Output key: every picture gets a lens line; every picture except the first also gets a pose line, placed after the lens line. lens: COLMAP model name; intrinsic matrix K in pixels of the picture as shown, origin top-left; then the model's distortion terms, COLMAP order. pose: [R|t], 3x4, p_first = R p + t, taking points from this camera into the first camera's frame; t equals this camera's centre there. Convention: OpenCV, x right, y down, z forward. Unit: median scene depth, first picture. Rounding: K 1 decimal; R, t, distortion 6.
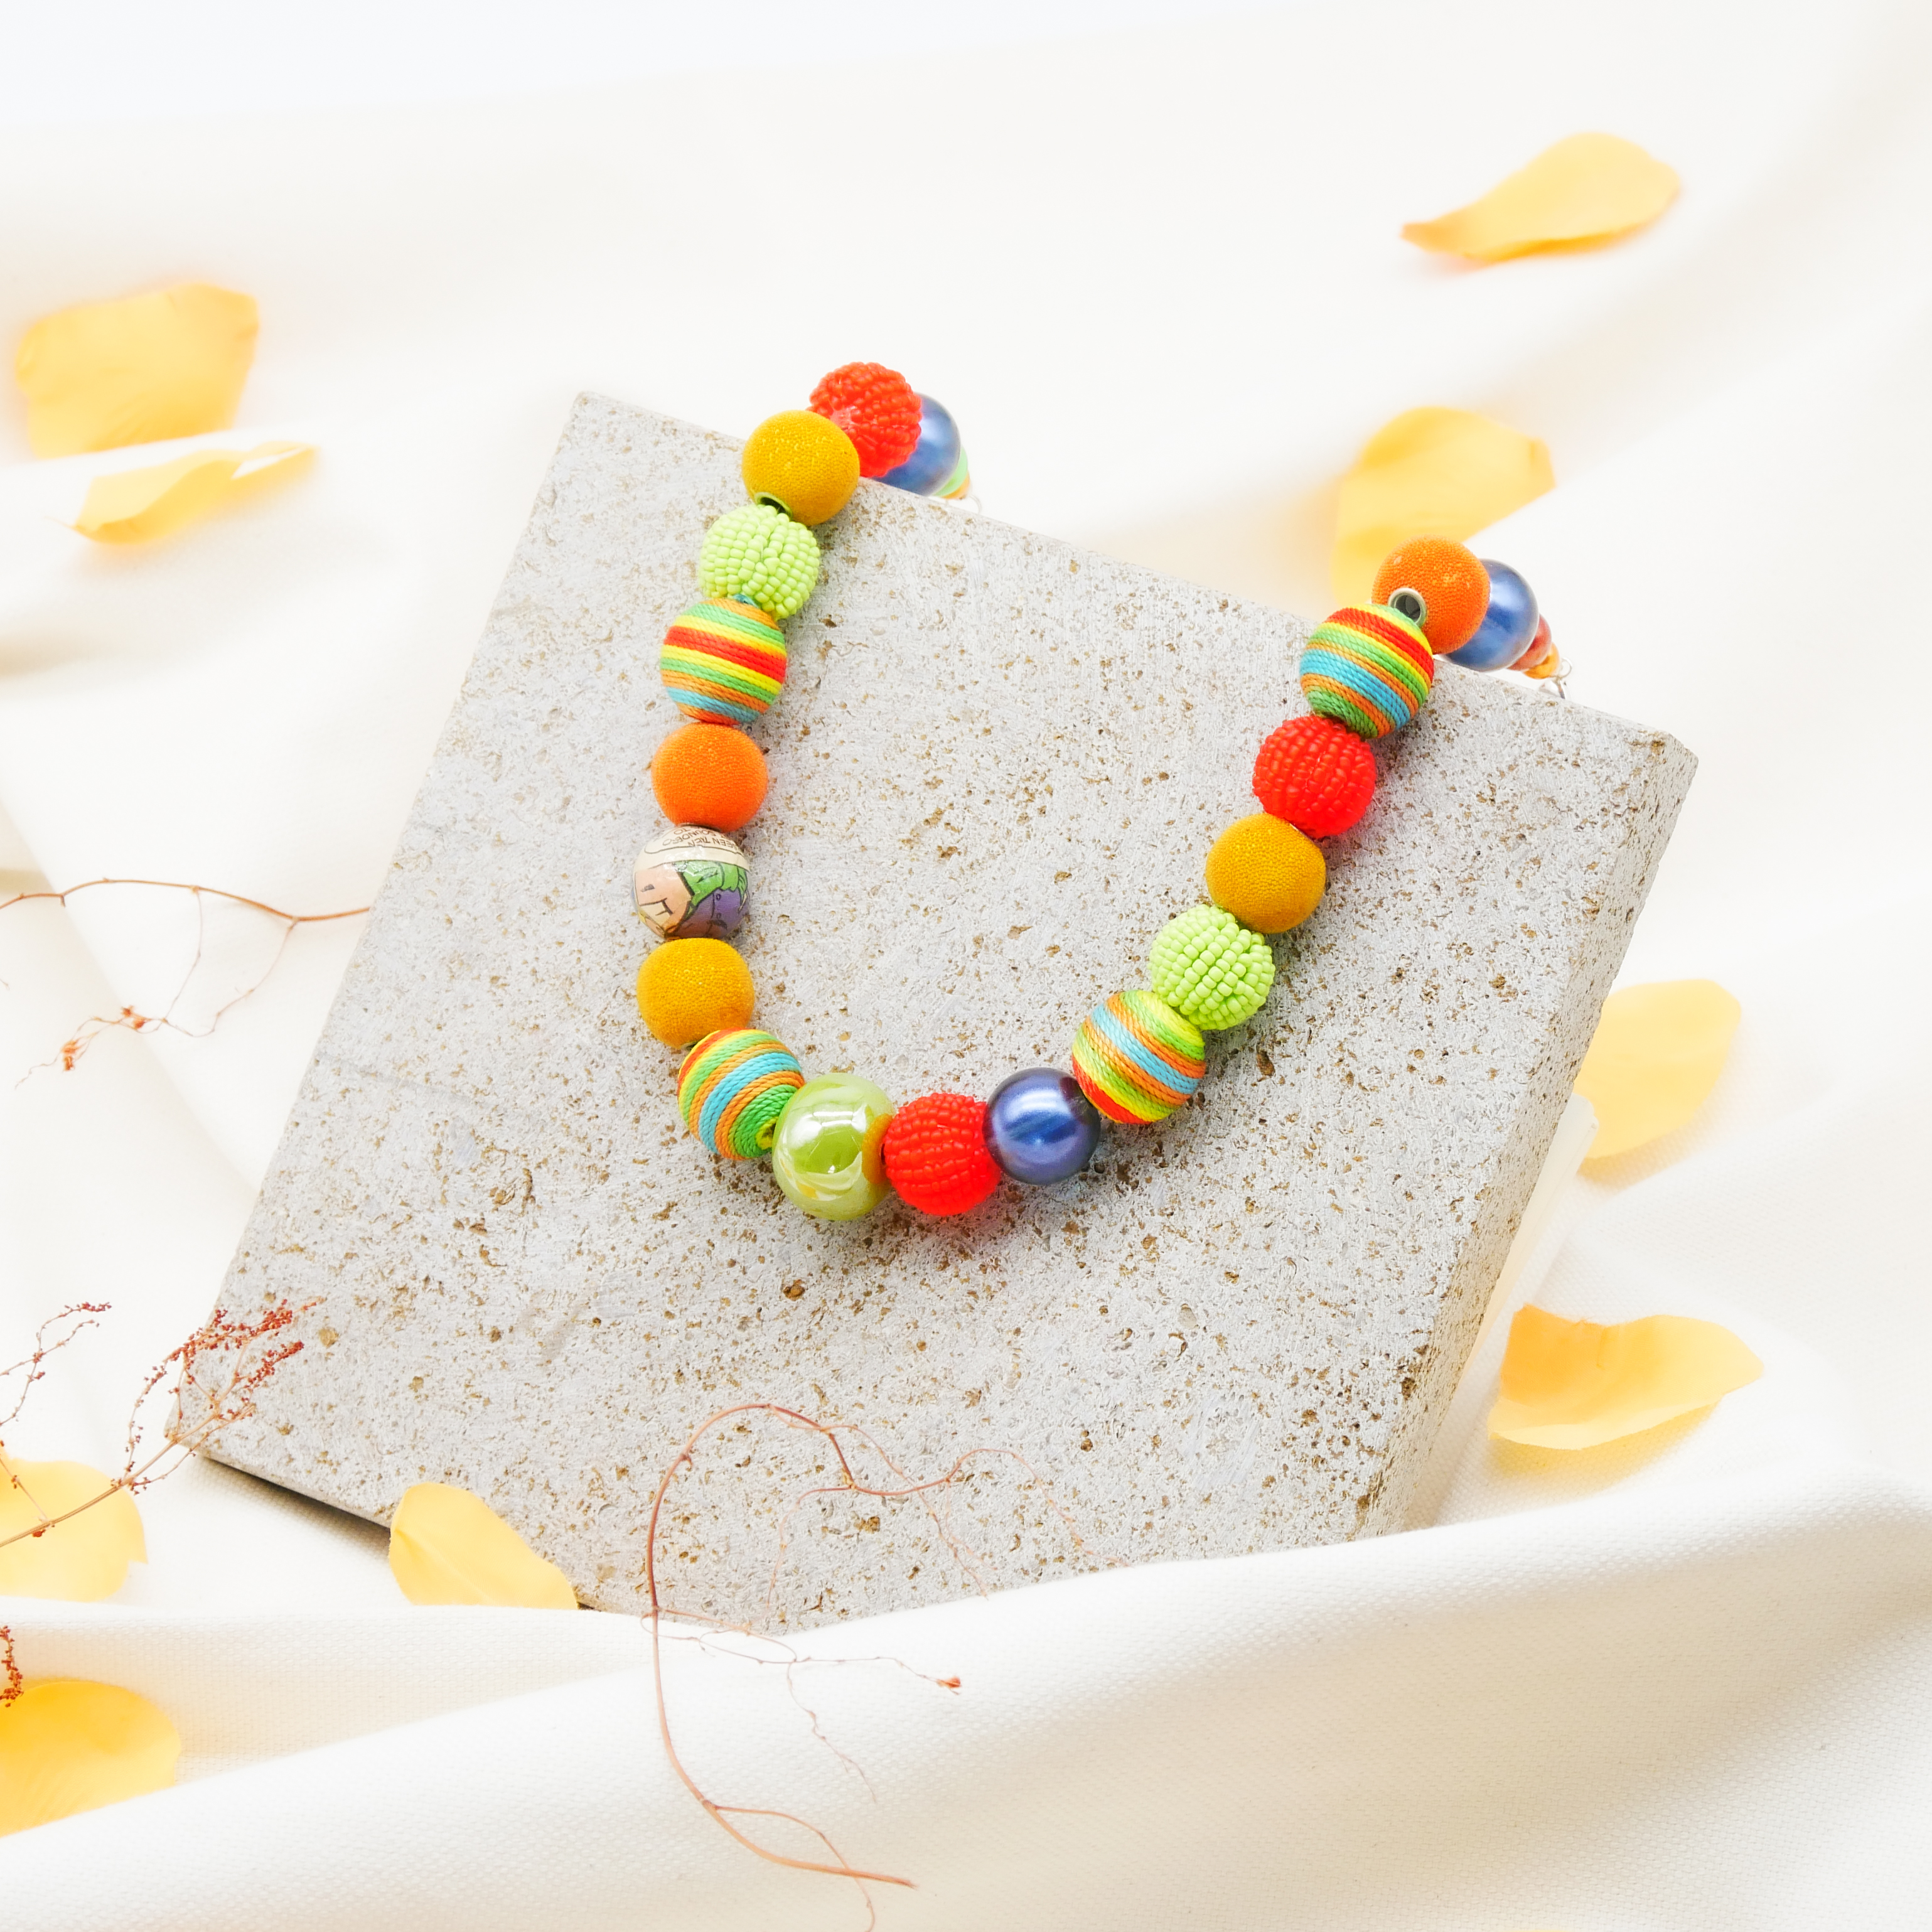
lens RADIAL K [[7570.1, 0, 980.6], [0, 7570.1, 952.5], [0, 0, 1]] dist [0.015086, 0.000000]
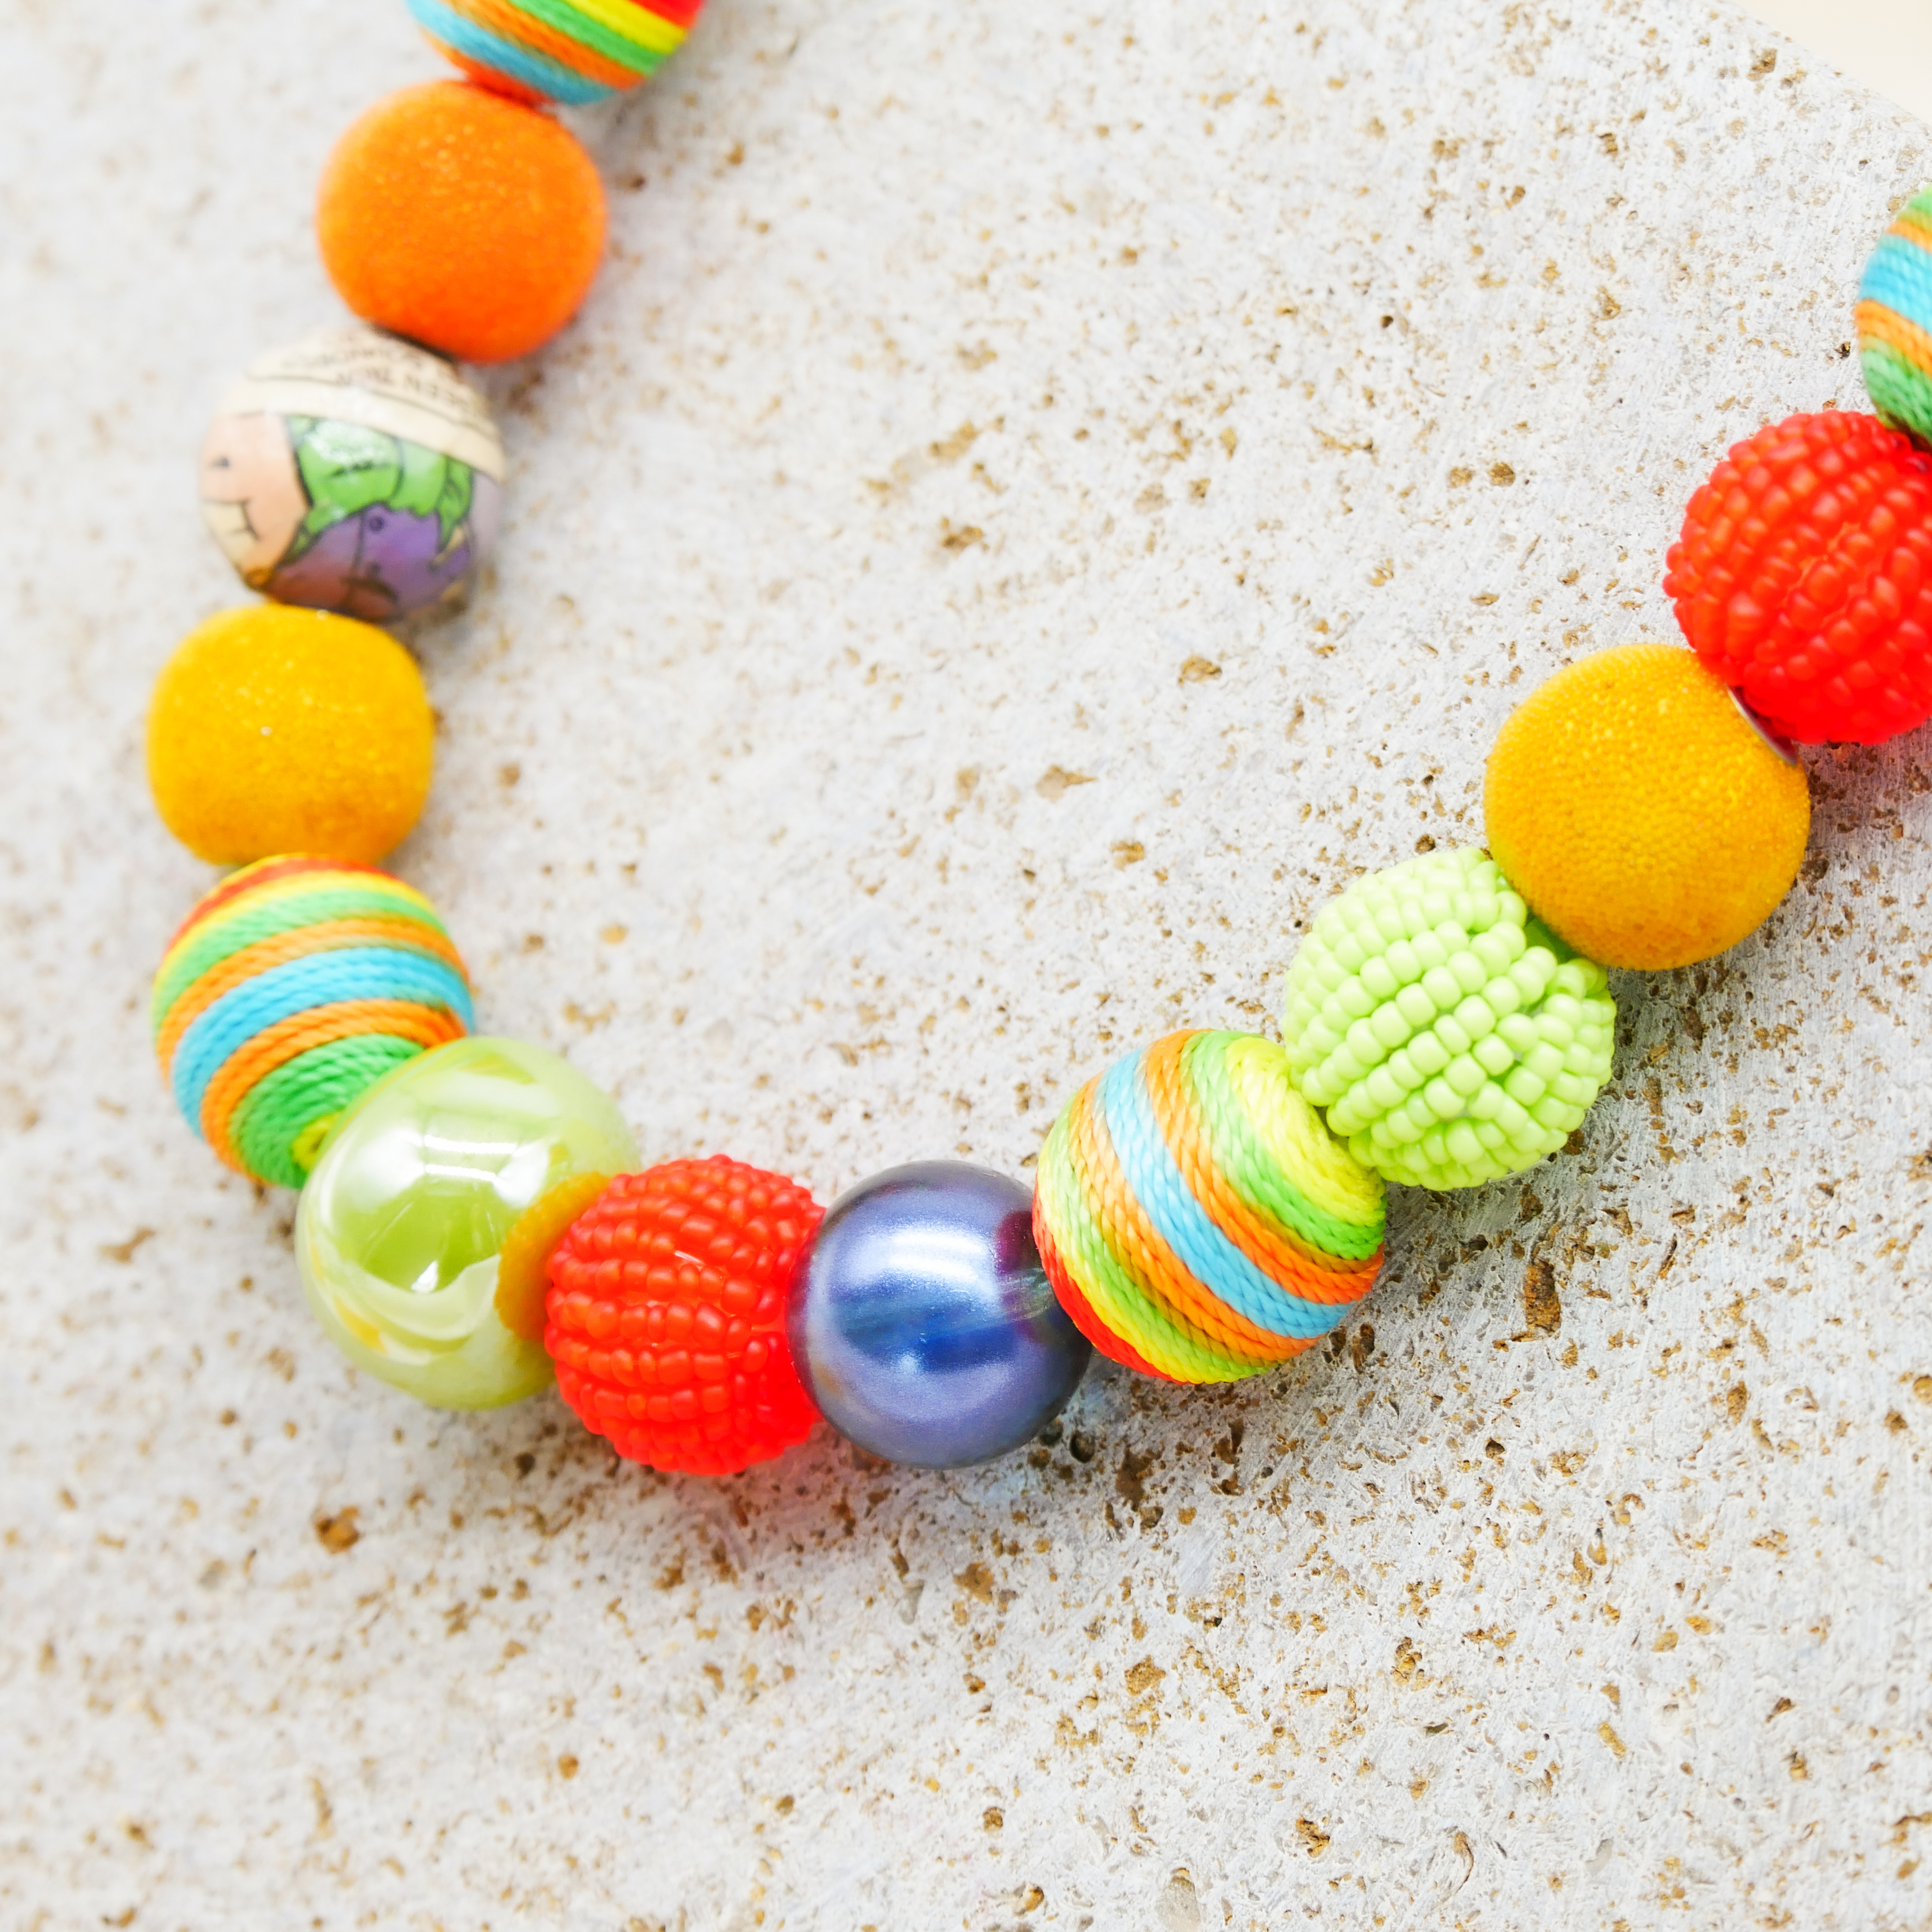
lens RADIAL K [[7570.1, 0, 1018.4], [0, 7570.1, 1019.8], [0, 0, 1]] dist [0.015086, 0.000000]
pose [[0.955544, 0.230479, -0.183890, 0.076939], [-0.208059, 0.968984, 0.133349, -0.042232], [0.208920, -0.089161, 0.973860, 0.618972]]
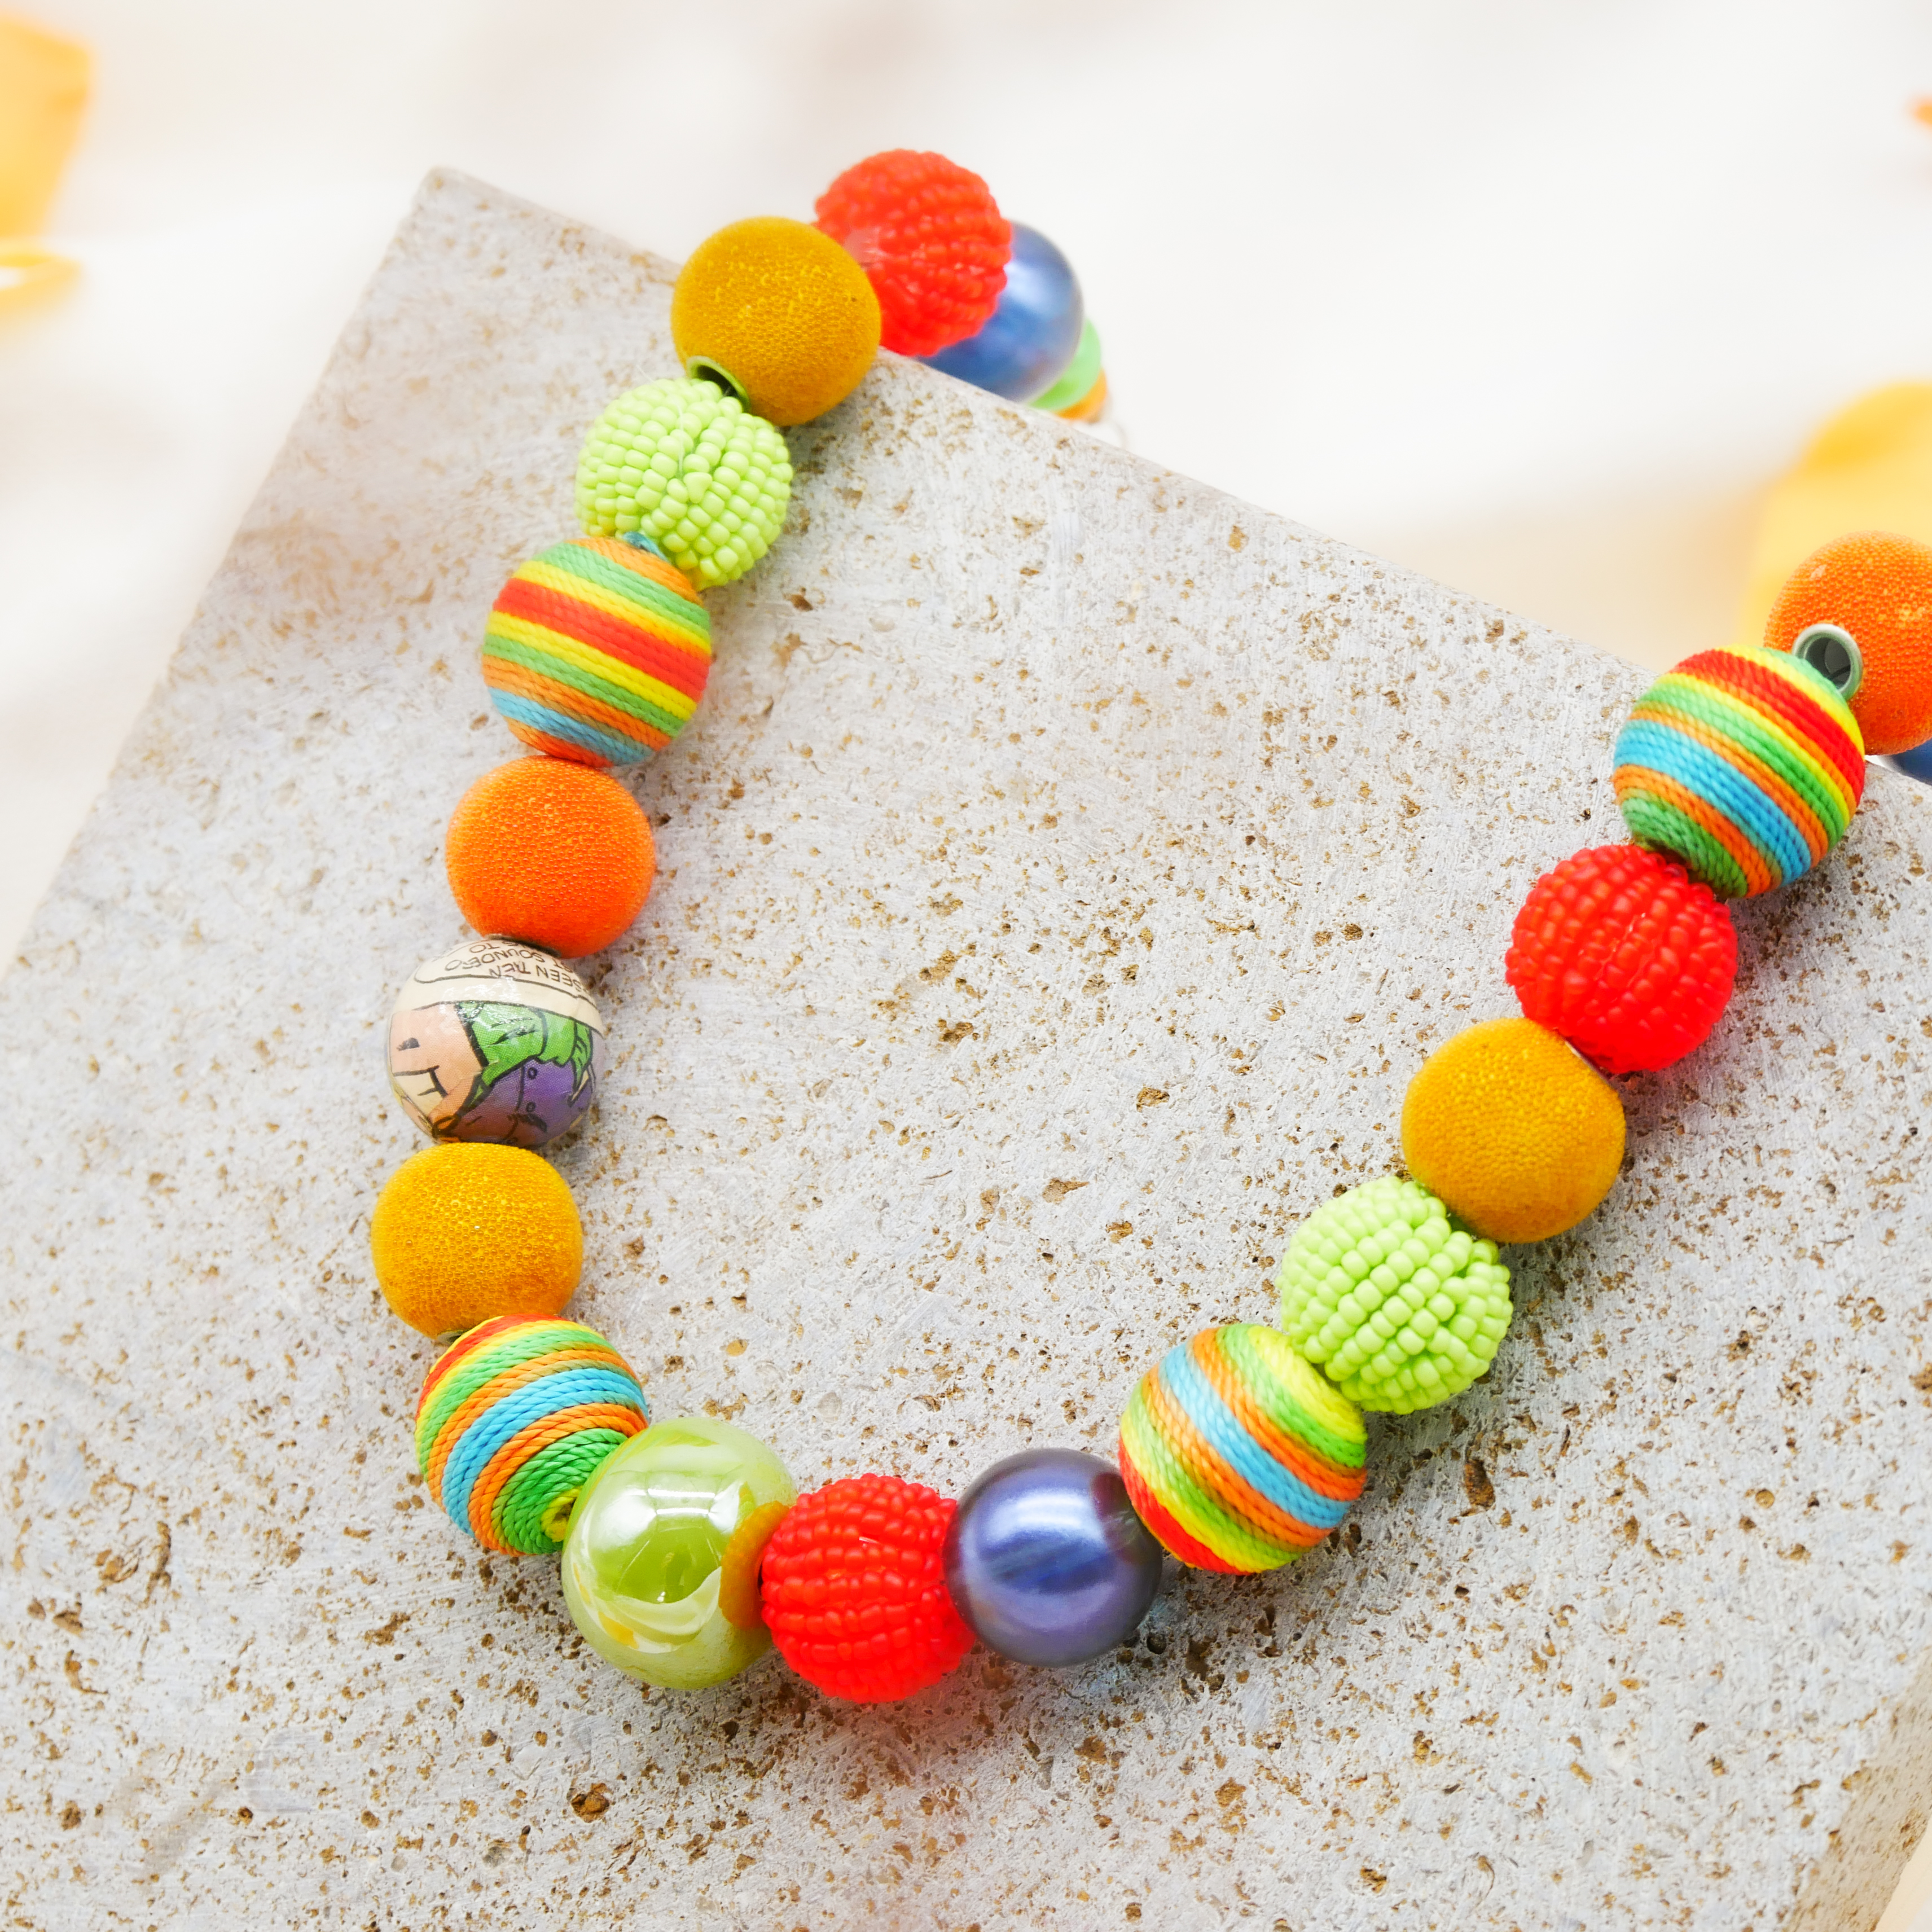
lens RADIAL K [[7570.1, 0, 1045.6], [0, 7570.1, 930.6], [0, 0, 1]] dist [0.015086, 0.000000]
pose [[0.993050, 0.096592, -0.067237, 0.038624], [-0.098109, 0.994982, -0.019630, -0.010481], [0.065004, 0.026090, 0.997544, 0.453961]]
